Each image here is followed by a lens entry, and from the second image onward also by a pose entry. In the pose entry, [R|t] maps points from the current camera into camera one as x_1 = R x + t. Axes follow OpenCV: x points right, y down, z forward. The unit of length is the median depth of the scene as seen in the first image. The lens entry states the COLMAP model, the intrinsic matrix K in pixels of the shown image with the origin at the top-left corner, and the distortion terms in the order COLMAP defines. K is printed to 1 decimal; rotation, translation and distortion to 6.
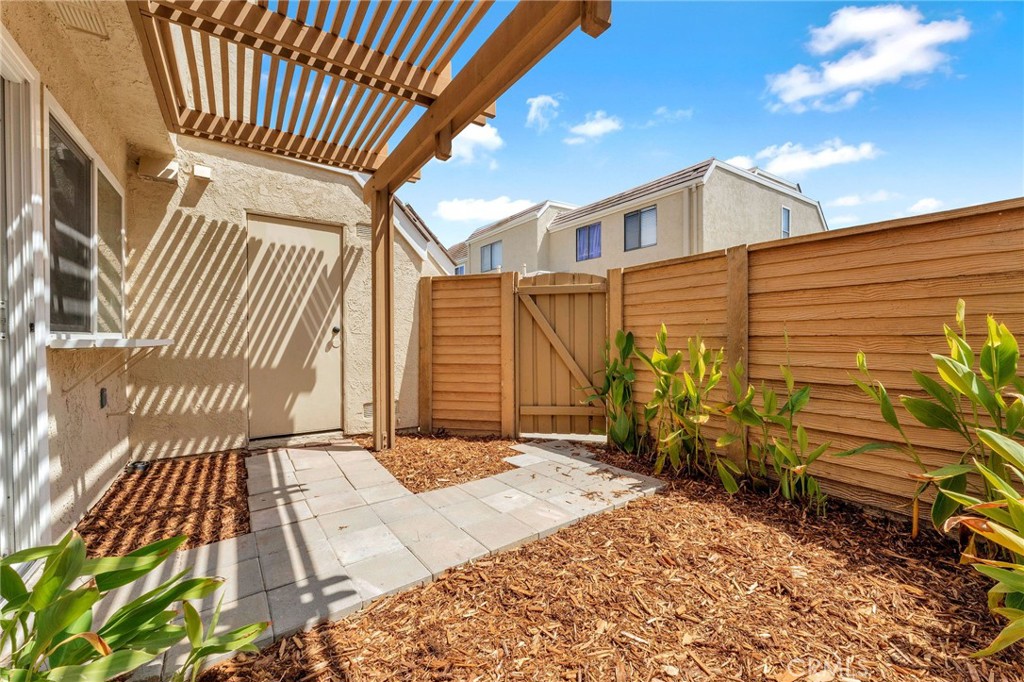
lens RADIAL K [[417.8, 0, 503.6], [0, 417.8, 341.5], [0, 0, 1]] dist [0.007284, 0.000061]
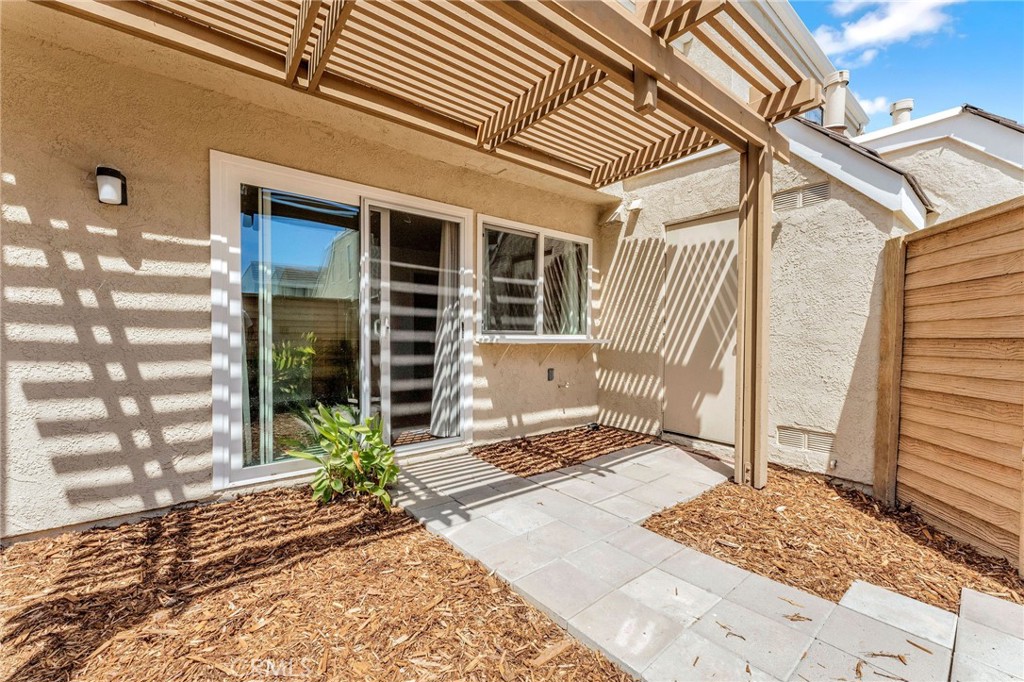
lens RADIAL K [[417.8, 0, 503.6], [0, 417.8, 341.5], [0, 0, 1]] dist [0.007284, 0.000061]
pose [[0.043922, 0.015927, -0.998908, 0.493896], [-0.016360, 0.999750, 0.015221, -0.011630], [0.998901, 0.015674, 0.044172, 0.546980]]
